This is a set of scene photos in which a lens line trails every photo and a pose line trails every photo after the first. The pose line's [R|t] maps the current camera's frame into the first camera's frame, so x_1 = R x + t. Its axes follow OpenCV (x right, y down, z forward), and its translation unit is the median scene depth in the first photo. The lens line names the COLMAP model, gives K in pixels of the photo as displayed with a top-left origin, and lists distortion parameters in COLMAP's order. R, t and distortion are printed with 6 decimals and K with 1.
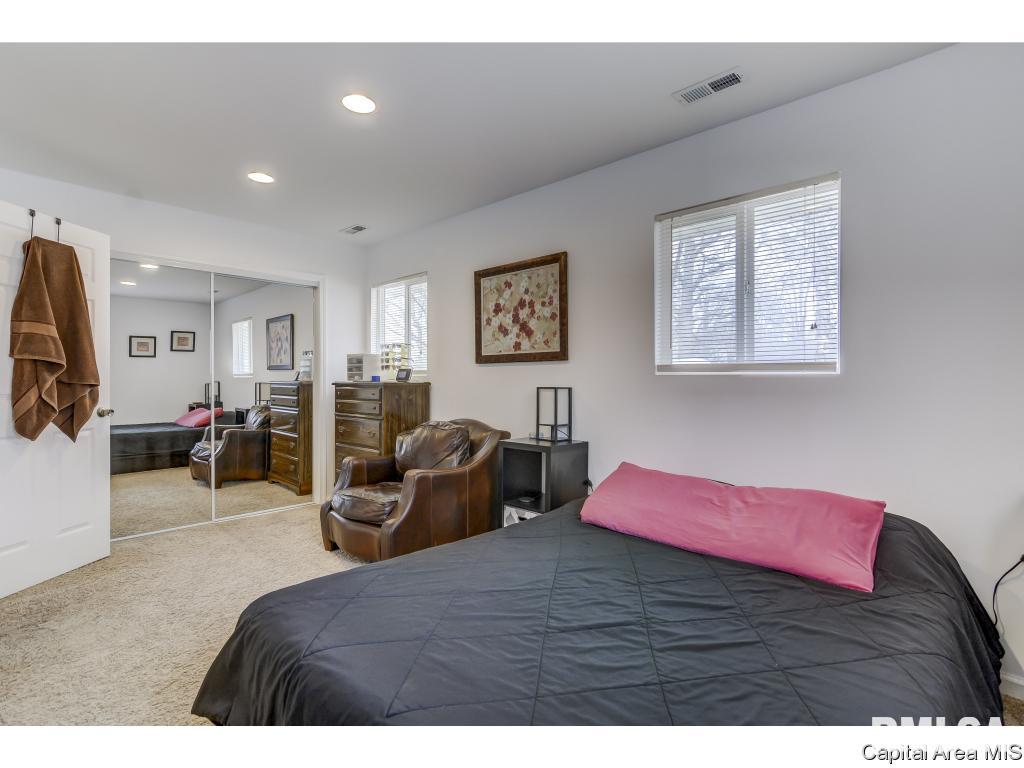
lens RADIAL K [[503.7, 0, 477.4], [0, 503.7, 380.0], [0, 0, 1]] dist [-0.006713, 0.008317]
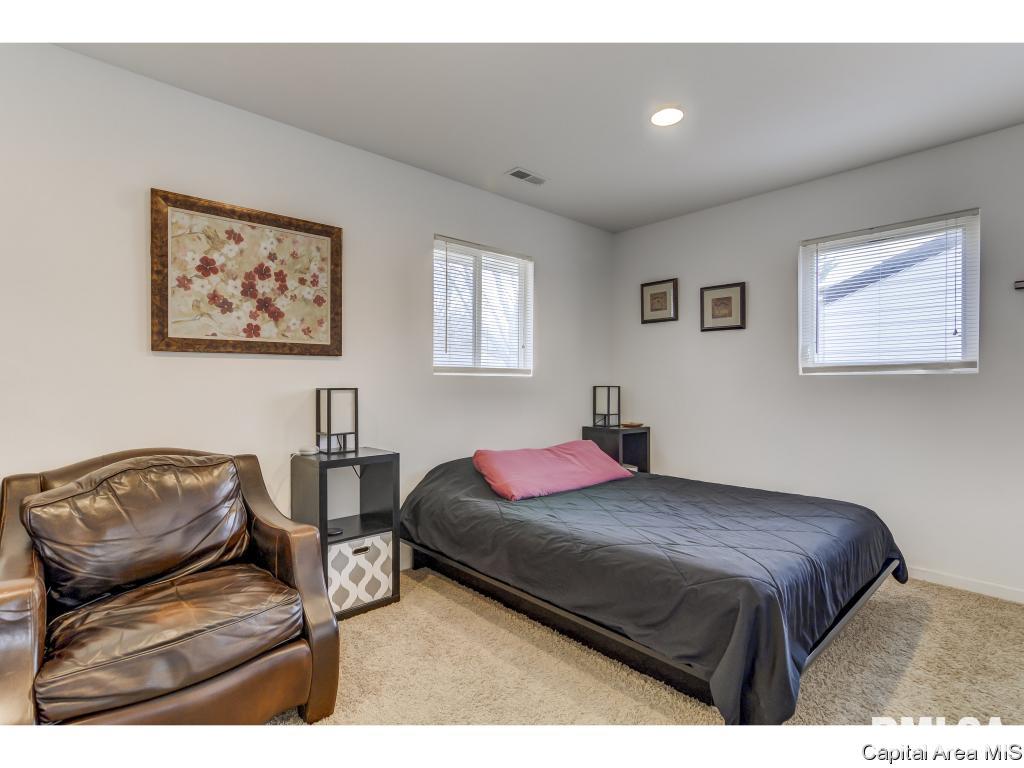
lens RADIAL K [[503.7, 0, 516.9], [0, 503.7, 378.3], [0, 0, 1]] dist [-0.006713, 0.008317]
pose [[0.036869, 0.002017, 0.999318, -0.620611], [-0.004571, 0.999988, -0.001850, -0.001485], [-0.999310, -0.004500, 0.036878, 0.628221]]
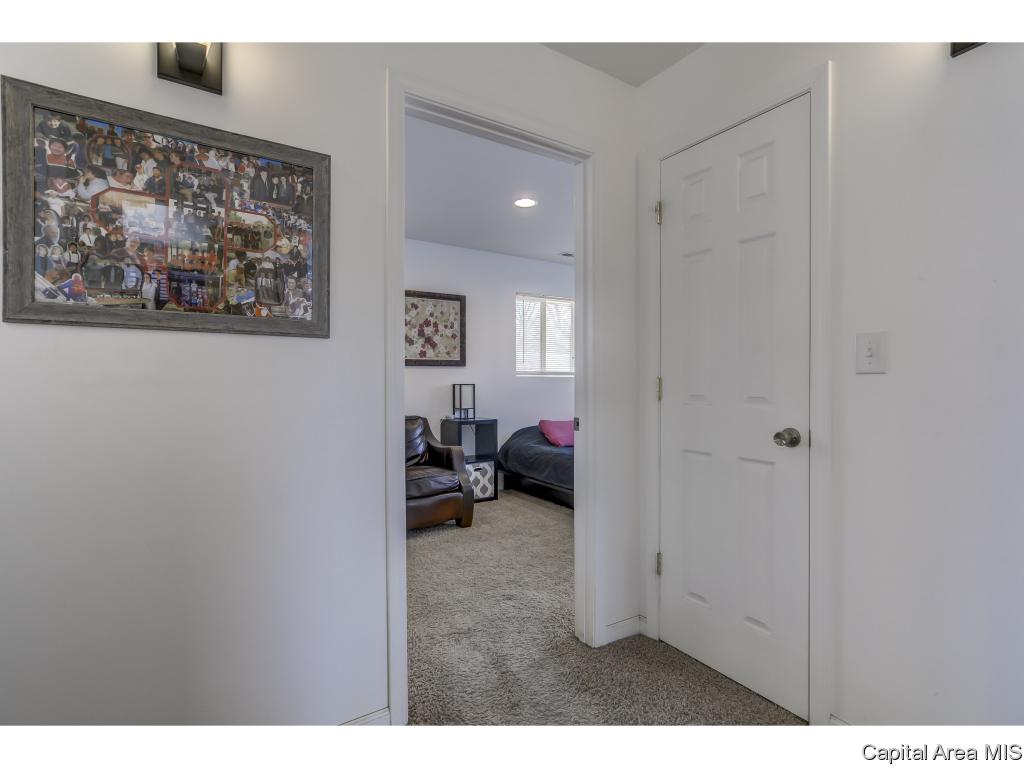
lens RADIAL K [[503.7, 0, 514.7], [0, 503.7, 376.3], [0, 0, 1]] dist [-0.006713, 0.008317]
pose [[0.207435, 0.002896, 0.978245, -1.218925], [-0.001979, 0.999995, -0.002541, -0.004795], [-0.978247, -0.001409, 0.207440, 0.497468]]
